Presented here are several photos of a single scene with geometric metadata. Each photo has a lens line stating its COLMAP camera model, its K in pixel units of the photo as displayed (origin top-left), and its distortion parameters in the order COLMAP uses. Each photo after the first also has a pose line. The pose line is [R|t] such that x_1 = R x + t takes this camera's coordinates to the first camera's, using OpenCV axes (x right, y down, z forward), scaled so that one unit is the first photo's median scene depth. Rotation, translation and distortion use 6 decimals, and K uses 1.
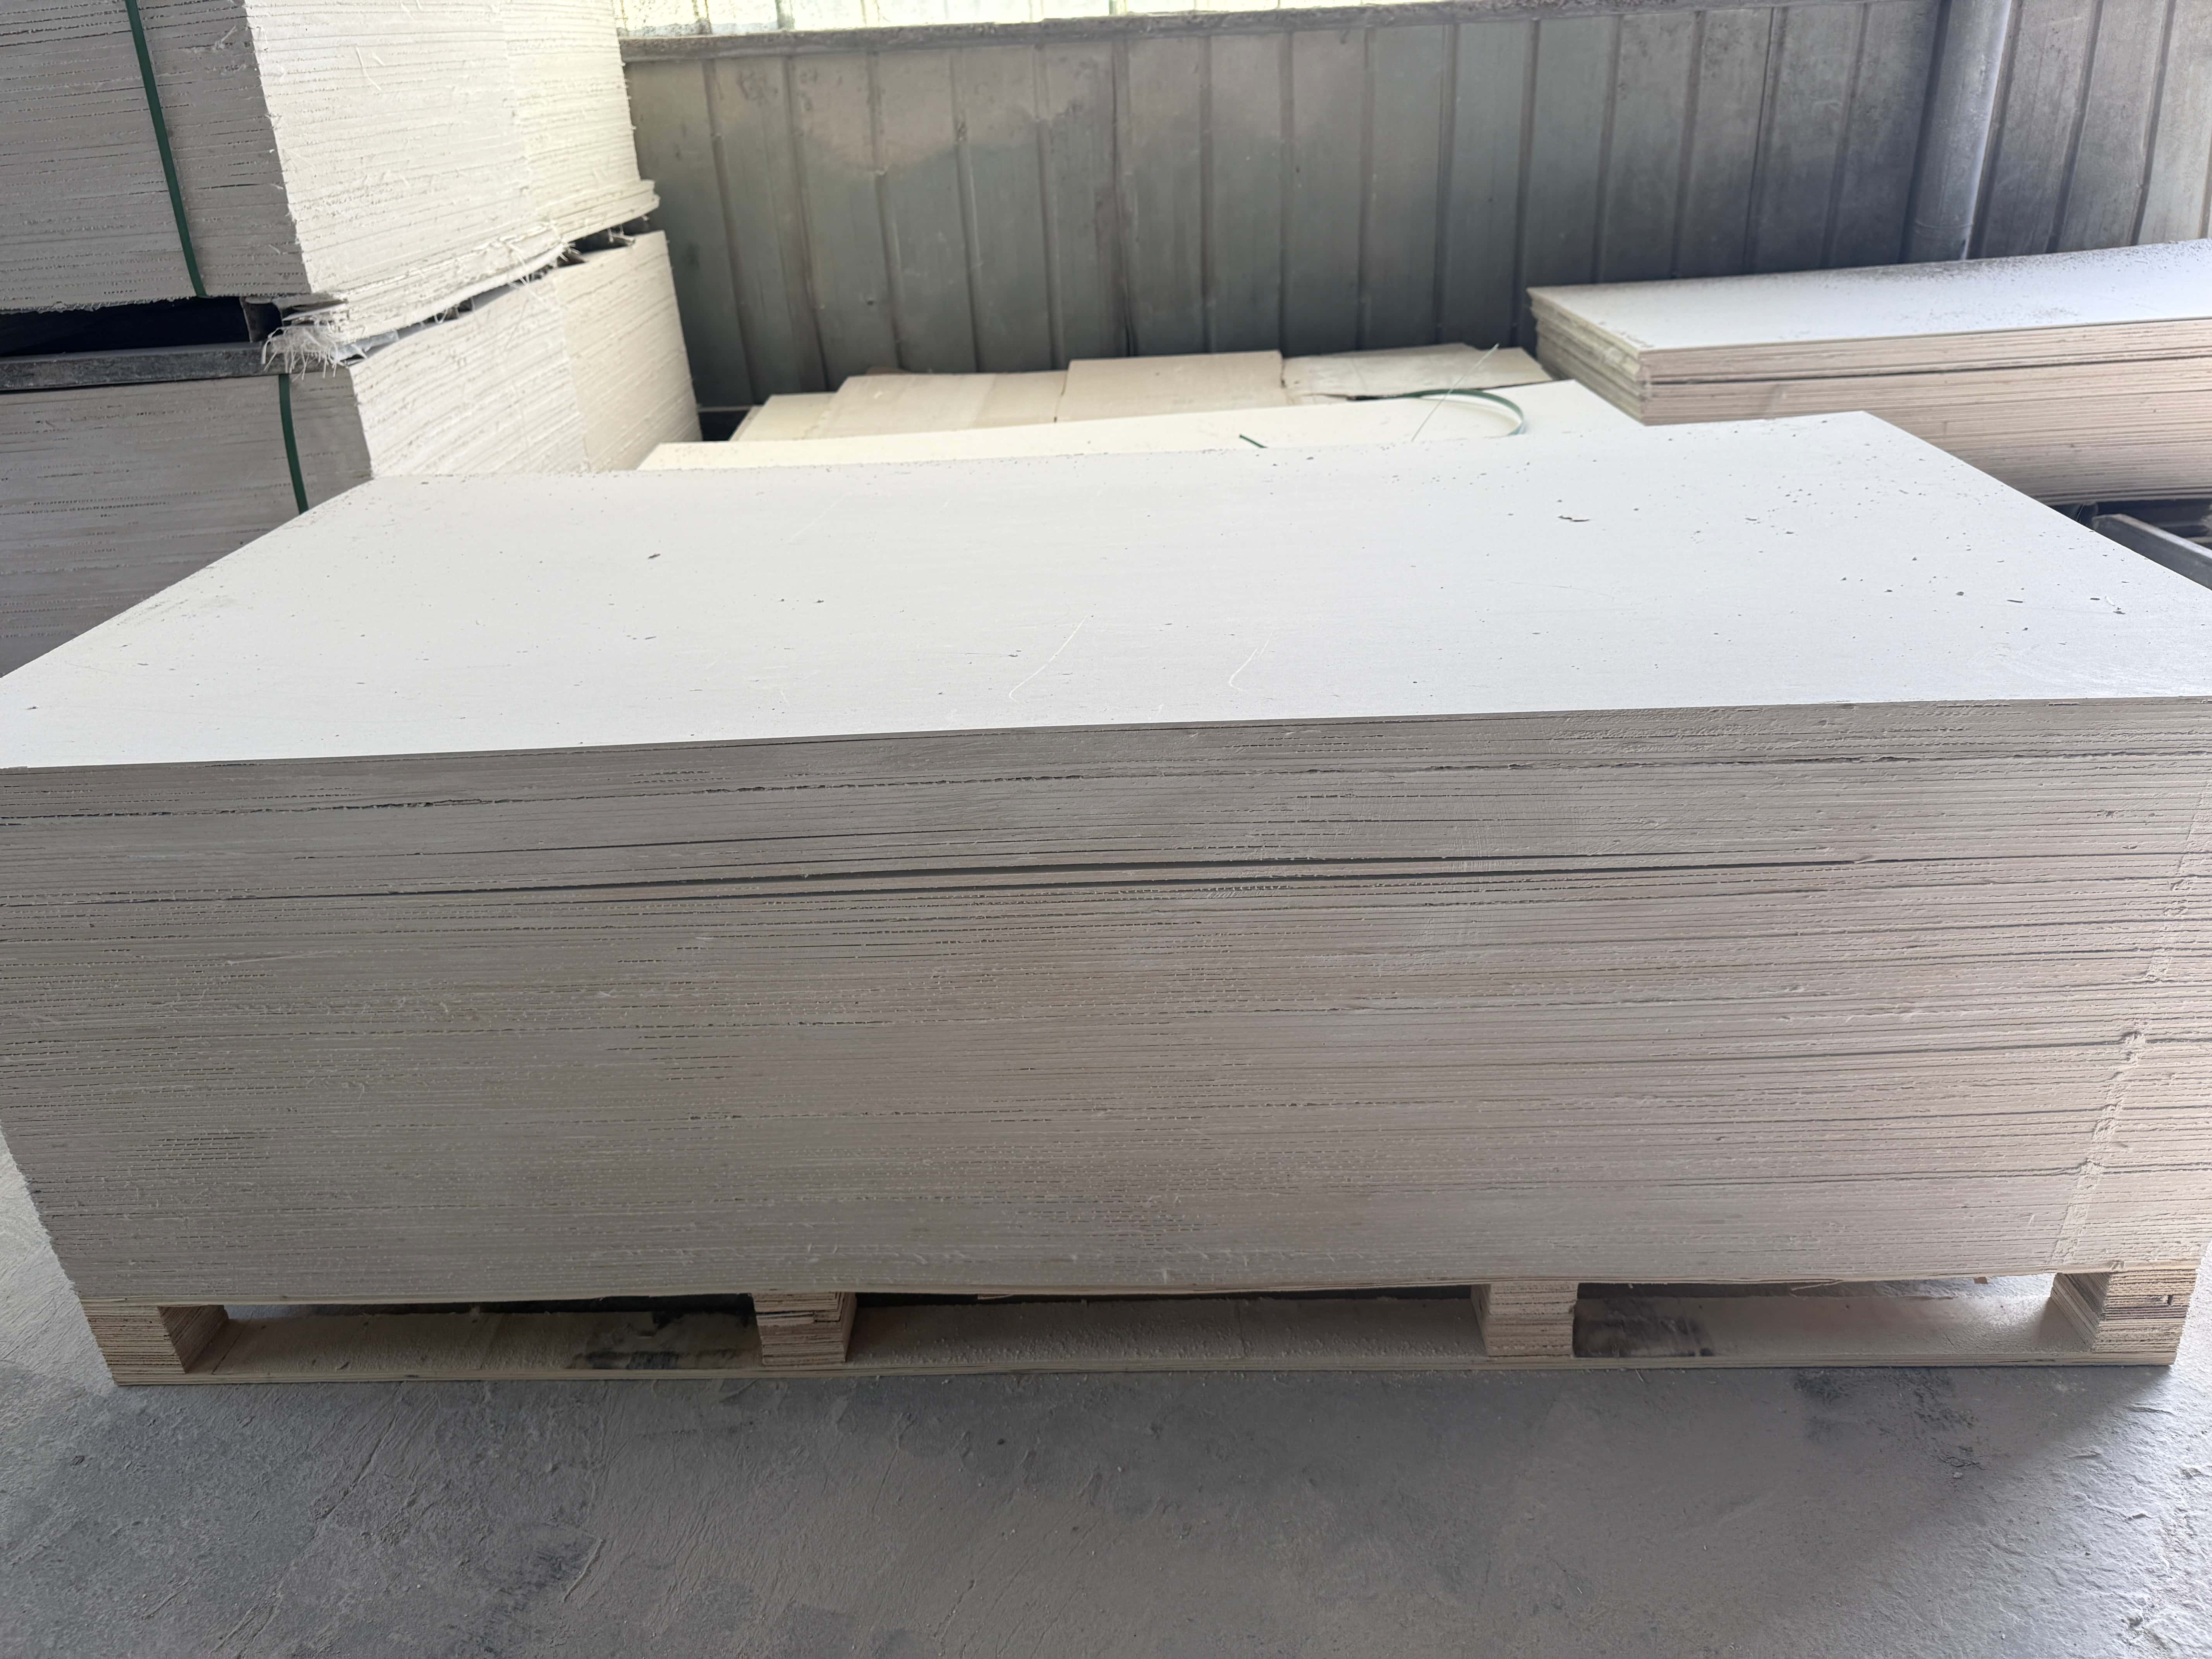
lens RADIAL K [[1565.3, 0, 1094.9], [0, 1565.3, 829.5], [0, 0, 1]] dist [0.016368, -0.021023]
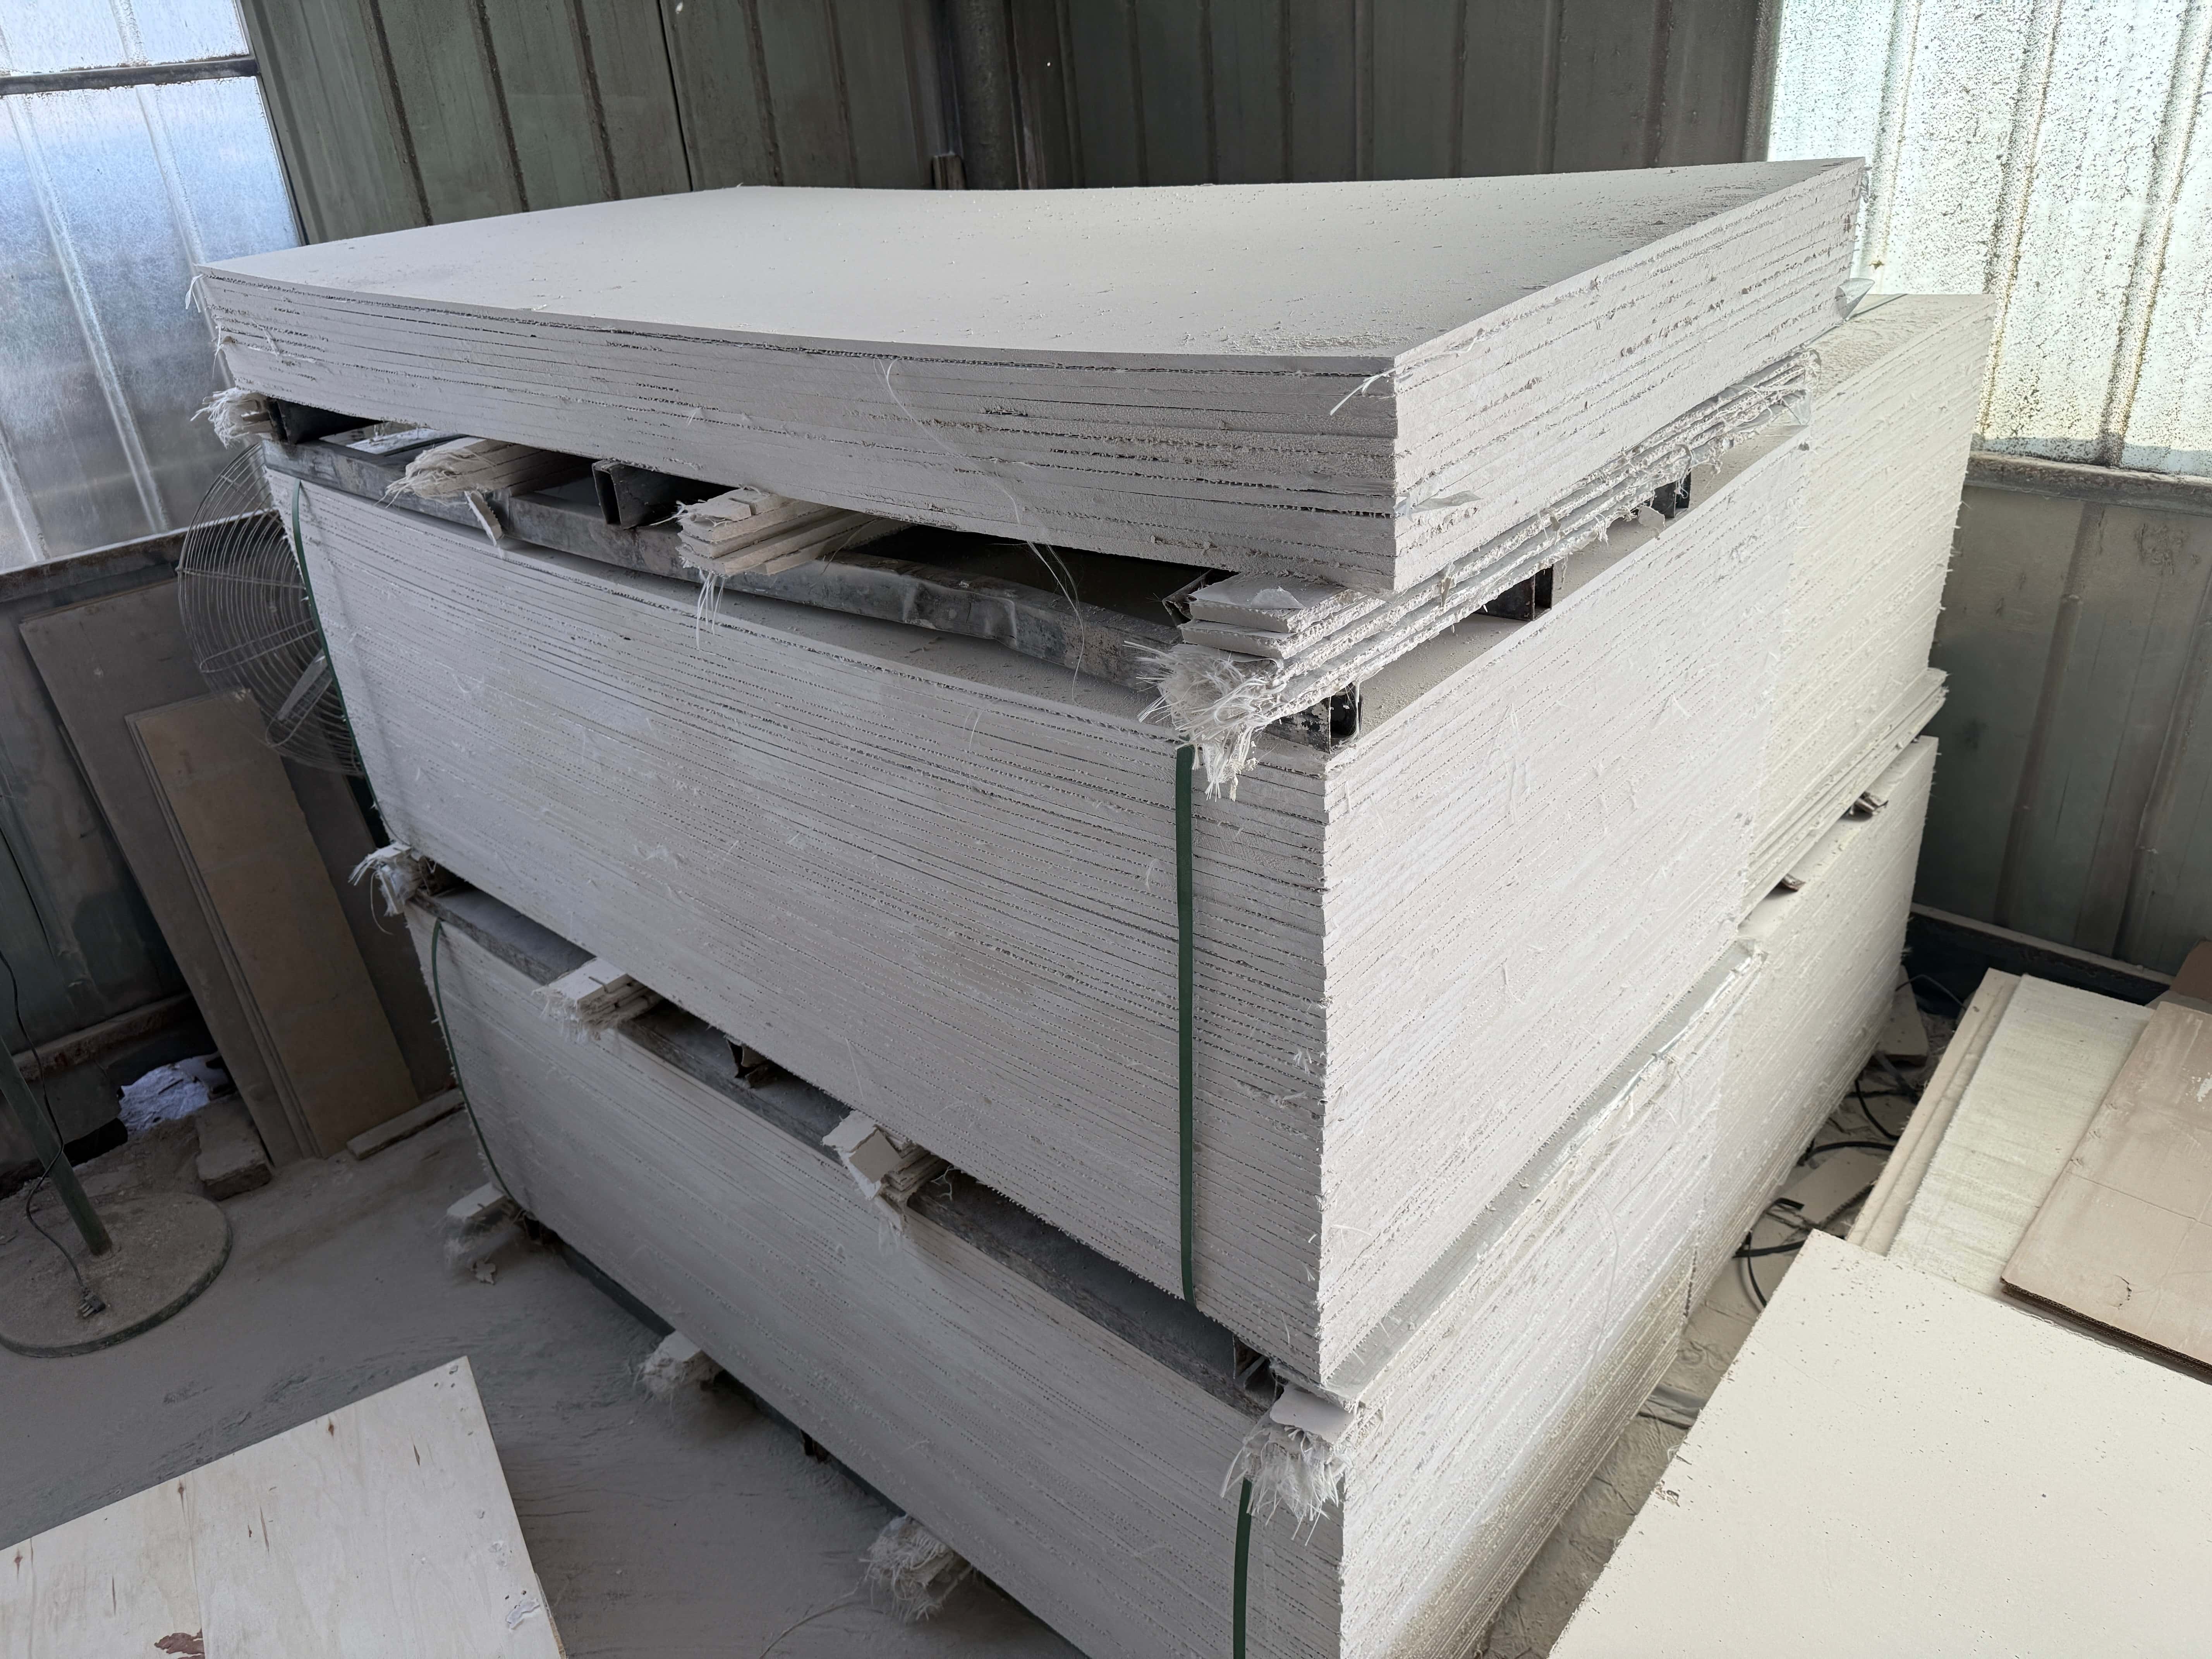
lens RADIAL K [[1565.3, 0, 1119.5], [0, 1565.3, 838.9], [0, 0, 1]] dist [0.016368, -0.021023]
pose [[0.760186, 0.304646, -0.573853, -0.266241], [-0.259782, 0.952098, 0.161314, -0.693174], [0.595508, 0.026449, 0.802914, 0.430116]]
